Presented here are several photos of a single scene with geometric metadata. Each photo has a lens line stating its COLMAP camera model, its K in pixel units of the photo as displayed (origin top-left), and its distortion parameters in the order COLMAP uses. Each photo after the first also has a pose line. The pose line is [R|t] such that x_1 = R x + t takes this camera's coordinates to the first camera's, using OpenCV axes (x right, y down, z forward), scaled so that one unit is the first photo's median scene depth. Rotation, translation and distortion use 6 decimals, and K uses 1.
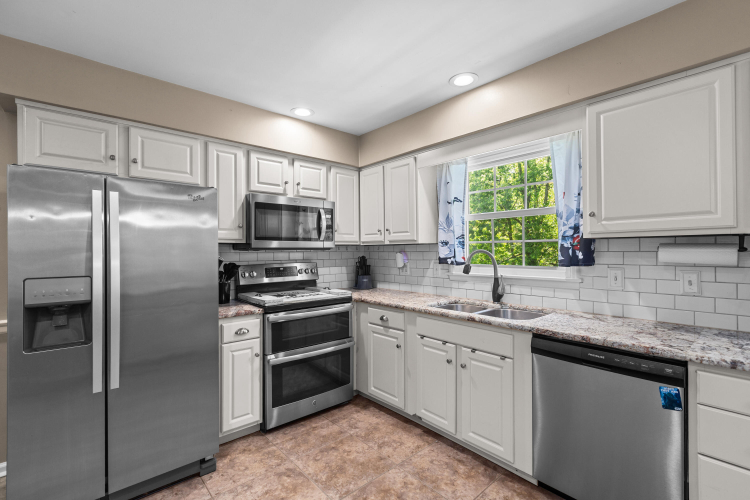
lens RADIAL K [[338.4, 0, 374.8], [0, 338.4, 248.4], [0, 0, 1]] dist [0.001734, 0.000276]
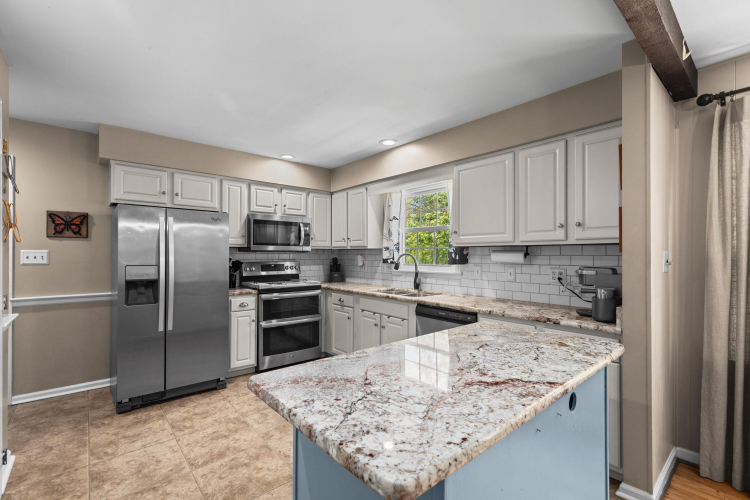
lens RADIAL K [[338.4, 0, 375.9], [0, 338.4, 252.5], [0, 0, 1]] dist [0.001734, 0.000276]
pose [[0.999838, 0.010457, -0.014666, 0.216490], [-0.010449, 0.999945, 0.000664, 0.000810], [0.014672, -0.000511, 0.999892, -0.501320]]
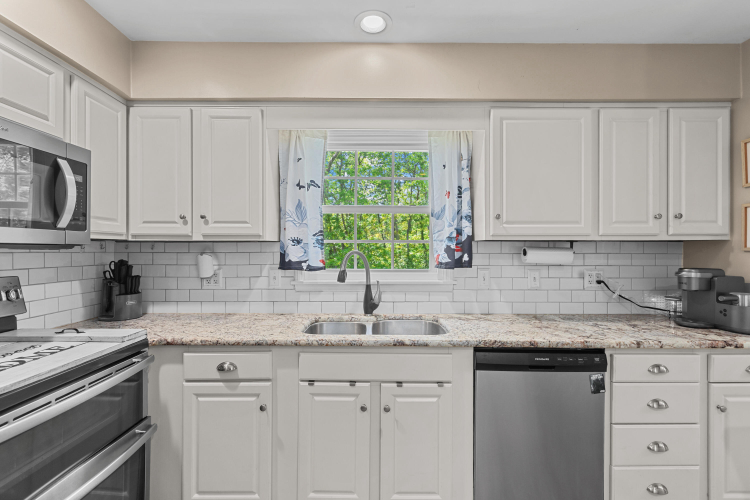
lens RADIAL K [[338.4, 0, 375.1], [0, 338.4, 249.9], [0, 0, 1]] dist [0.001734, 0.000276]
pose [[0.658165, 0.006387, 0.752846, -0.273298], [-0.010709, 0.999942, 0.000879, 0.001053], [-0.752797, -0.008641, 0.658196, 0.469637]]
